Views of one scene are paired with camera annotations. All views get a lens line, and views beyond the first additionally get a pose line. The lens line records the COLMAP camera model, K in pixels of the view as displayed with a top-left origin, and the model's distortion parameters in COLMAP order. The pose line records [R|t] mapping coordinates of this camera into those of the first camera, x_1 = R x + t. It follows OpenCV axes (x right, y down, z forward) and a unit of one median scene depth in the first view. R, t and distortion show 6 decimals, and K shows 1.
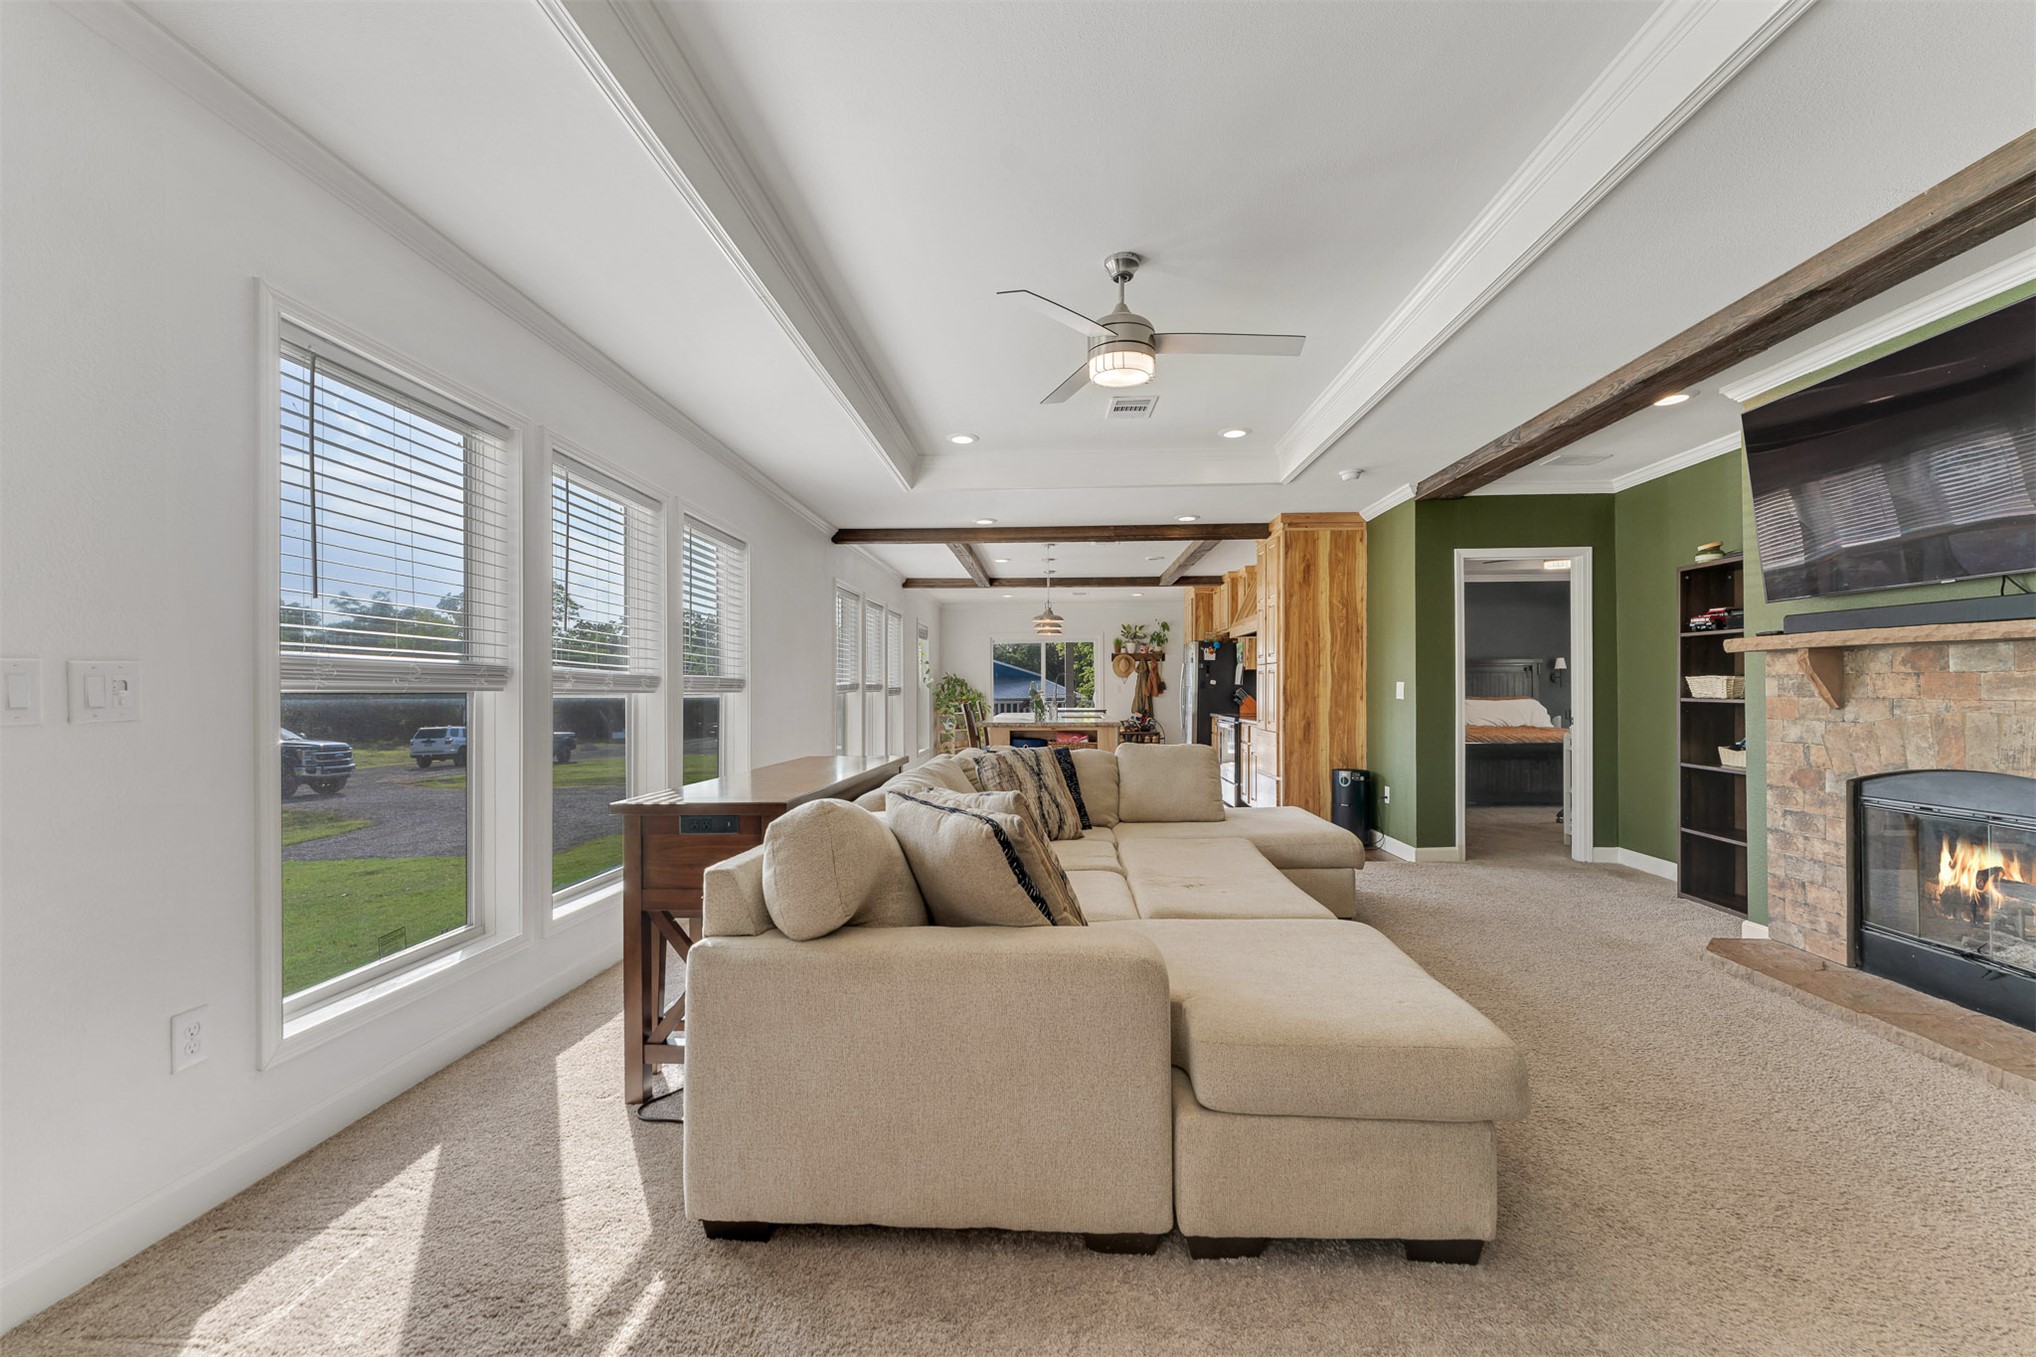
lens RADIAL K [[879.0, 0, 997.2], [0, 879.0, 688.8], [0, 0, 1]] dist [0.004973, 0.000204]
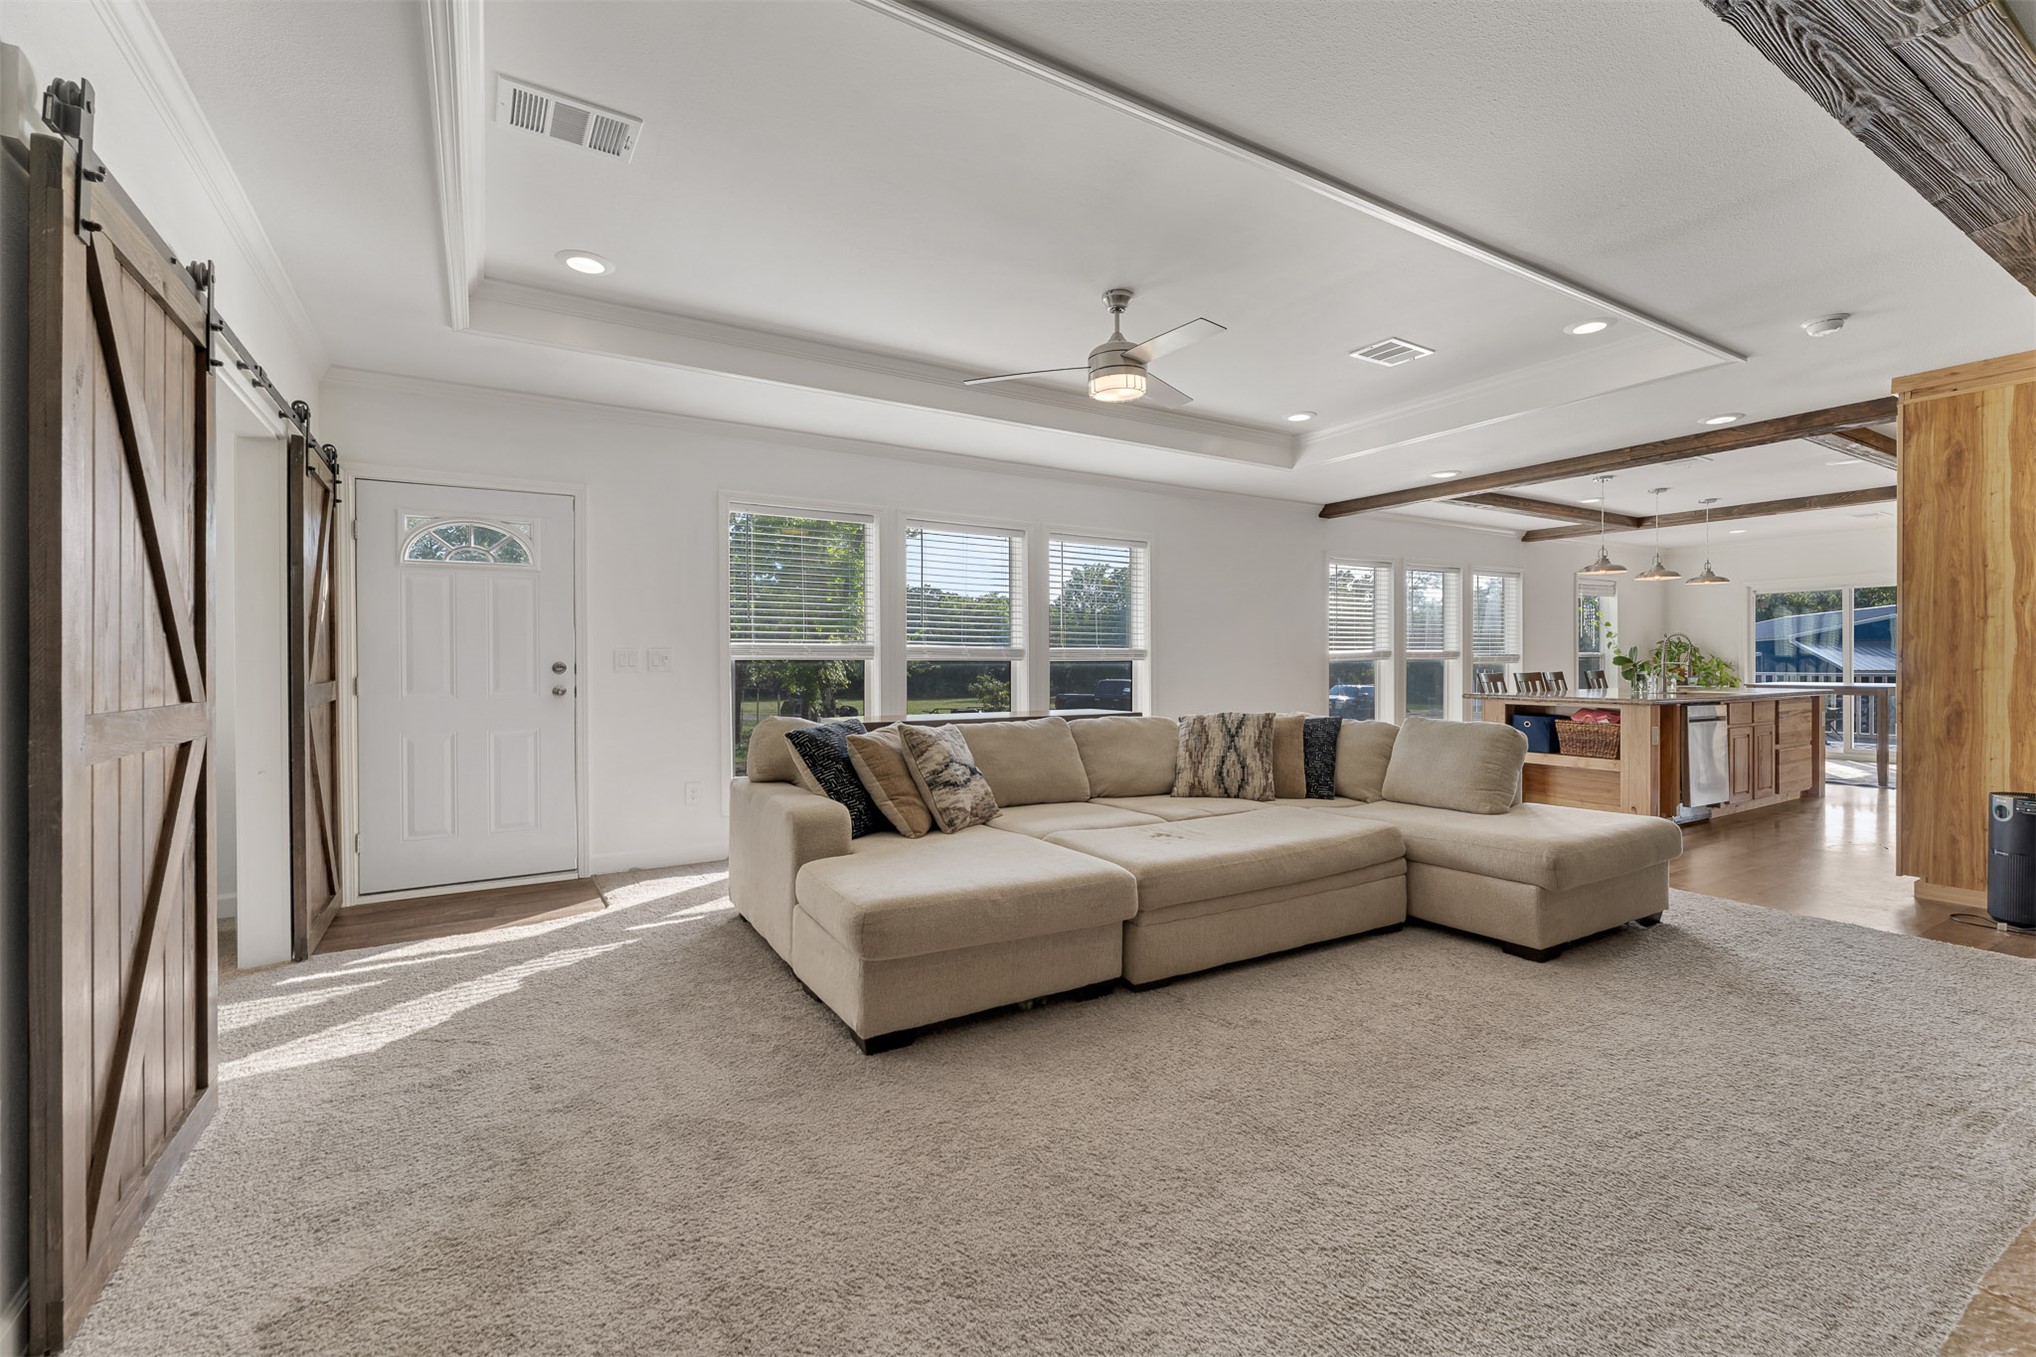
lens RADIAL K [[879.0, 0, 1013.0], [0, 879.0, 667.8], [0, 0, 1]] dist [0.004973, 0.000204]
pose [[0.535045, 0.008933, -0.844776, 0.649338], [0.003627, 0.999911, 0.012871, -0.002222], [0.844816, -0.009950, 0.534965, 0.149377]]
